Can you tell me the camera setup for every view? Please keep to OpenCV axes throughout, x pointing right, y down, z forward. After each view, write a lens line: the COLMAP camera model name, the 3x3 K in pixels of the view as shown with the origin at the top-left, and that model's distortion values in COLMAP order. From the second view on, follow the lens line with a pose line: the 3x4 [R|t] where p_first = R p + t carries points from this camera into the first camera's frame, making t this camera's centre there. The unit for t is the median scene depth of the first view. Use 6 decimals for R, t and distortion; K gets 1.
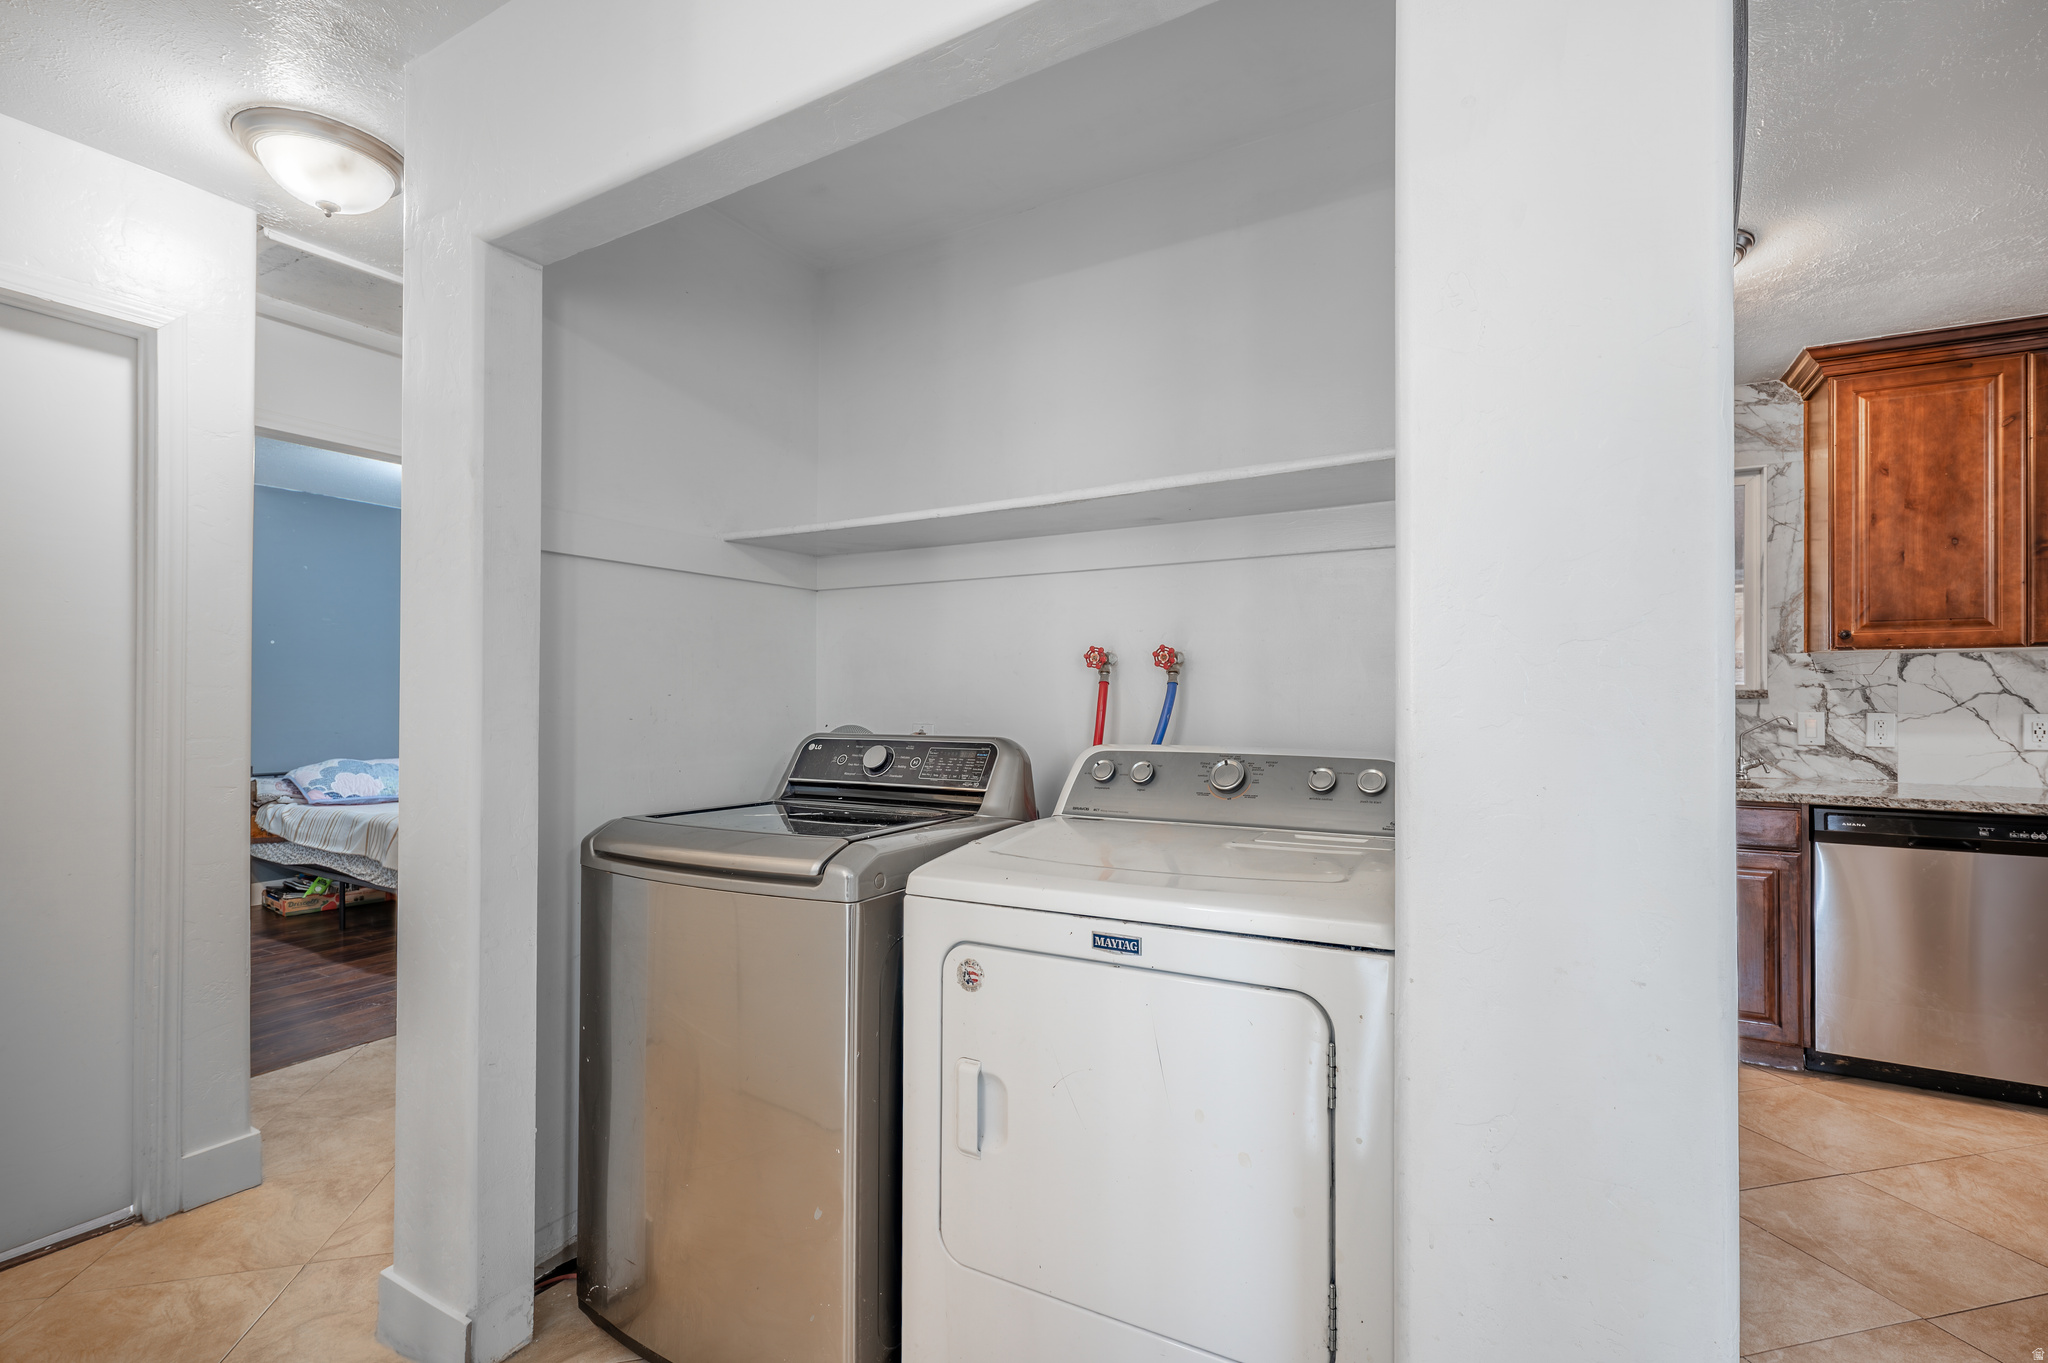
lens RADIAL K [[948.3, 0, 1019.4], [0, 948.3, 684.6], [0, 0, 1]] dist [-0.002327, 0.000048]
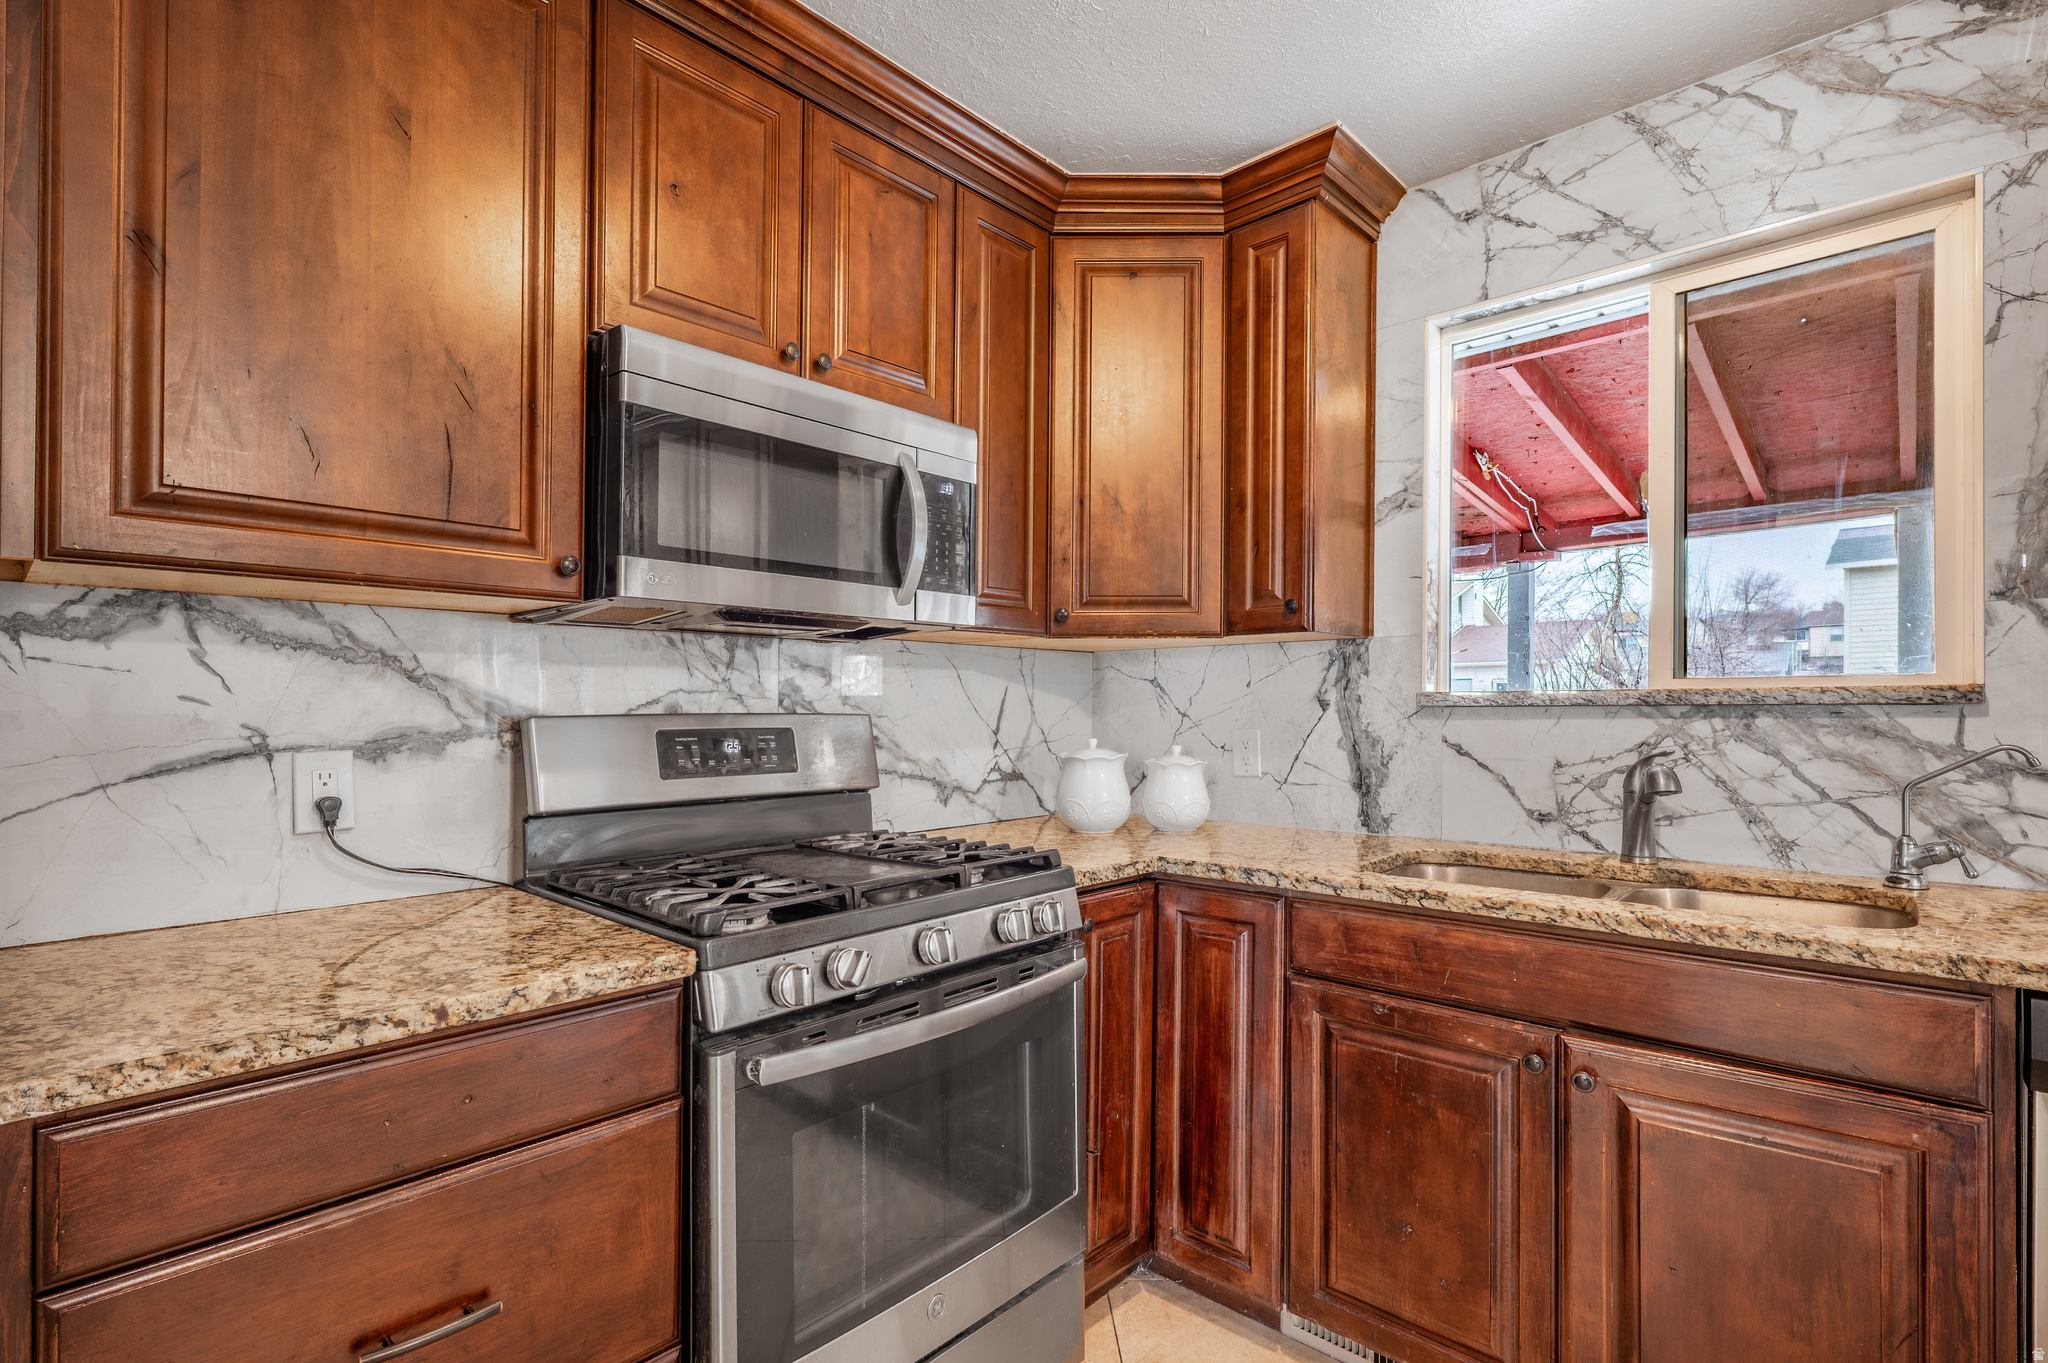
lens RADIAL K [[948.3, 0, 960.6], [0, 948.3, 710.2], [0, 0, 1]] dist [-0.002327, 0.000048]
pose [[0.962170, -0.004038, -0.272419, 0.457444], [0.006925, 0.999930, 0.009639, 0.010020], [0.272361, -0.011161, 0.962130, 0.453725]]
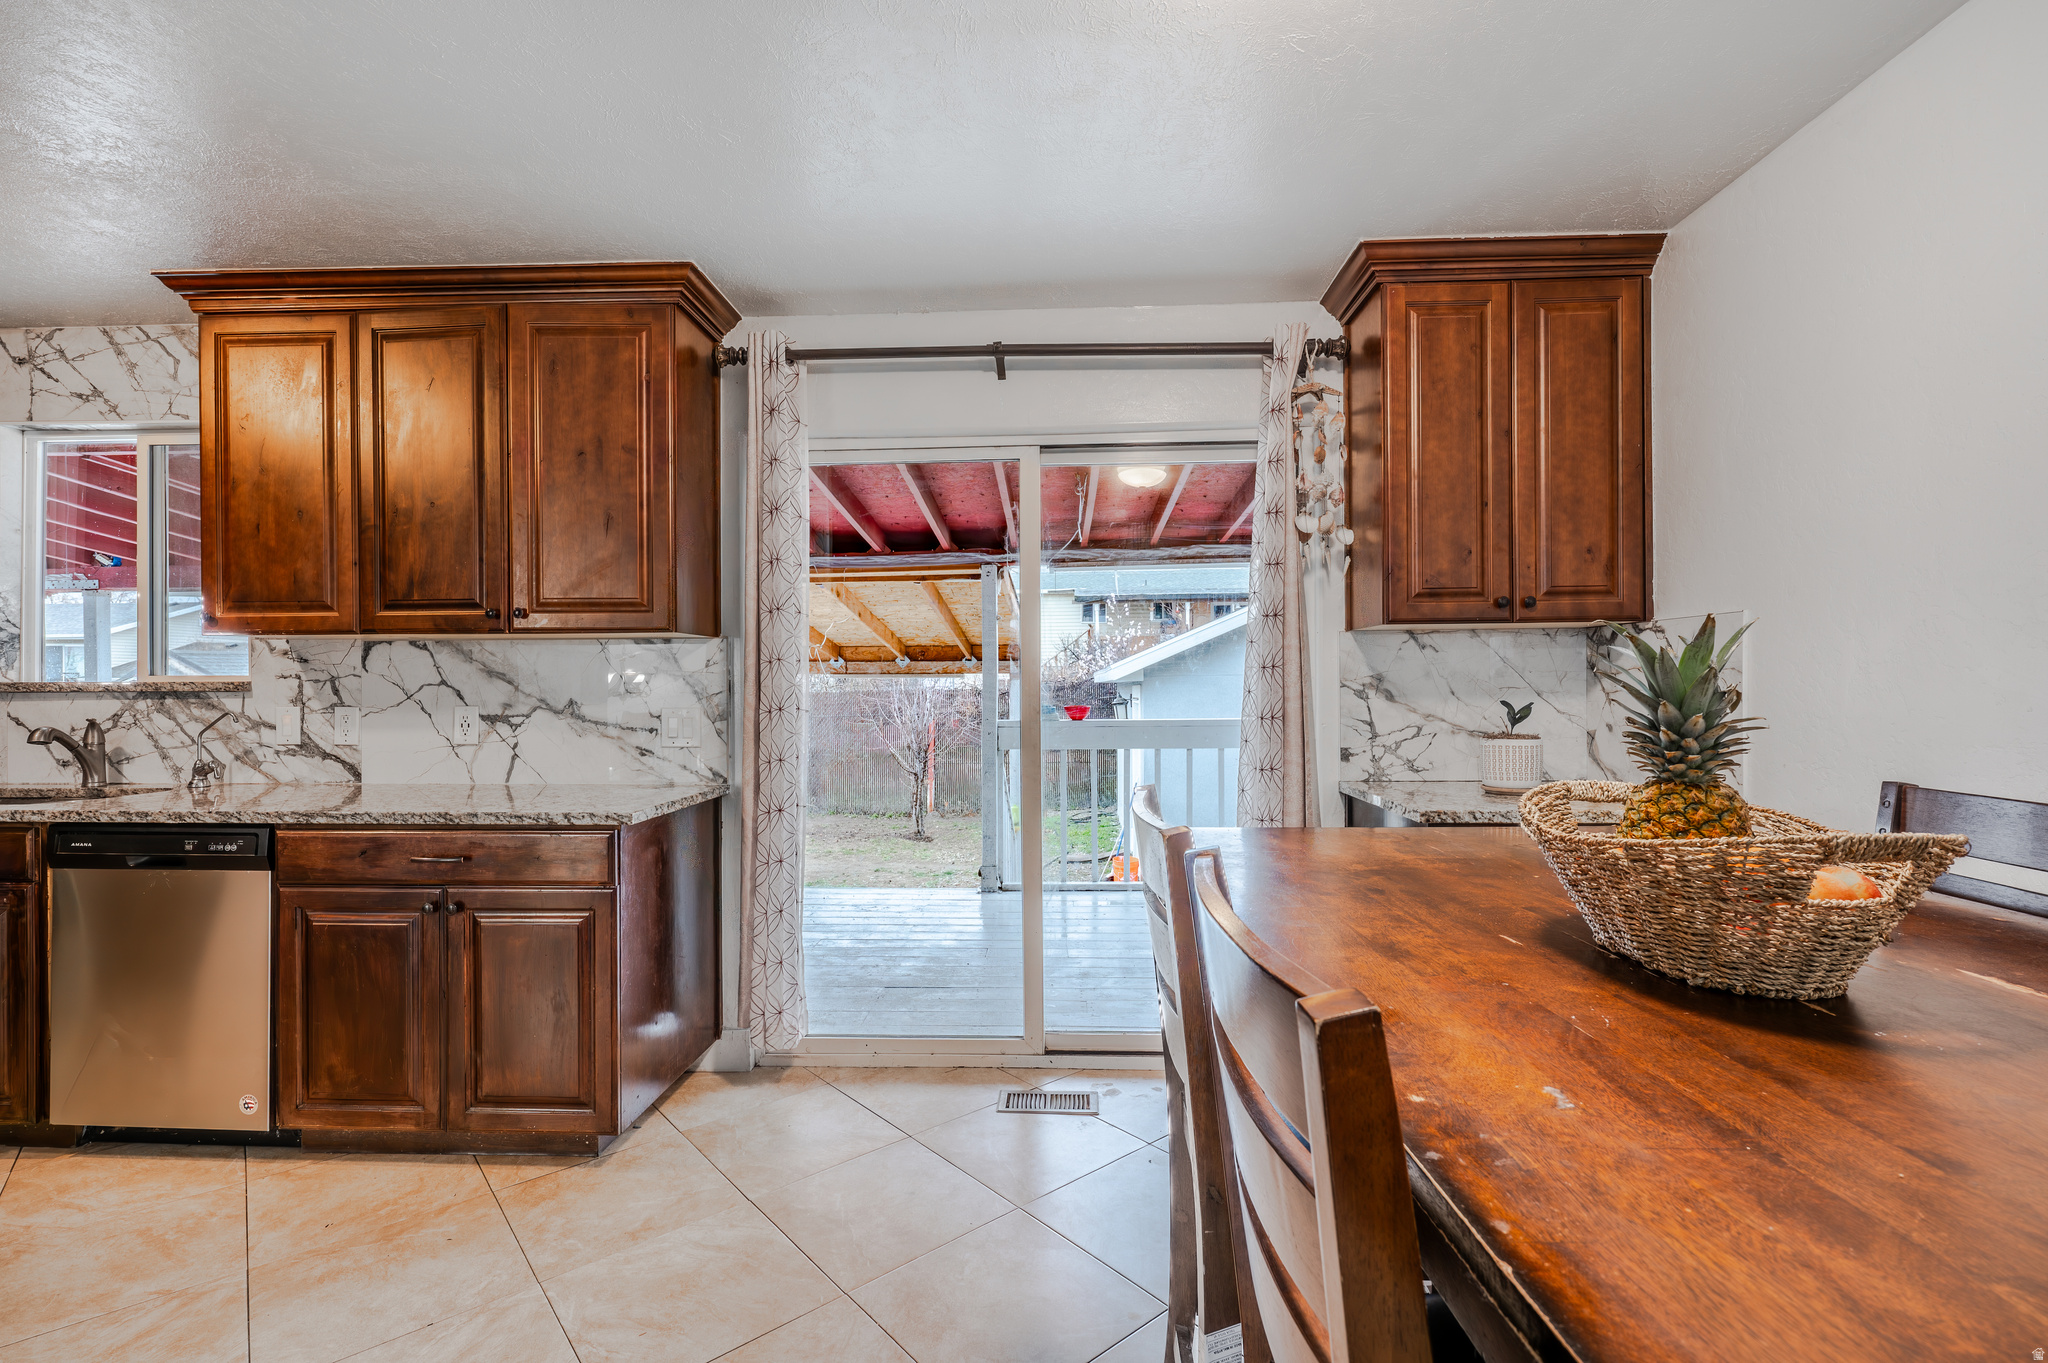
lens RADIAL K [[948.3, 0, 1024.7], [0, 948.3, 692.3], [0, 0, 1]] dist [-0.002327, 0.000048]
pose [[0.896287, -0.008693, 0.443388, 1.047763], [0.000974, 0.999844, 0.017635, 0.000792], [-0.443473, -0.015375, 0.896156, -0.089539]]
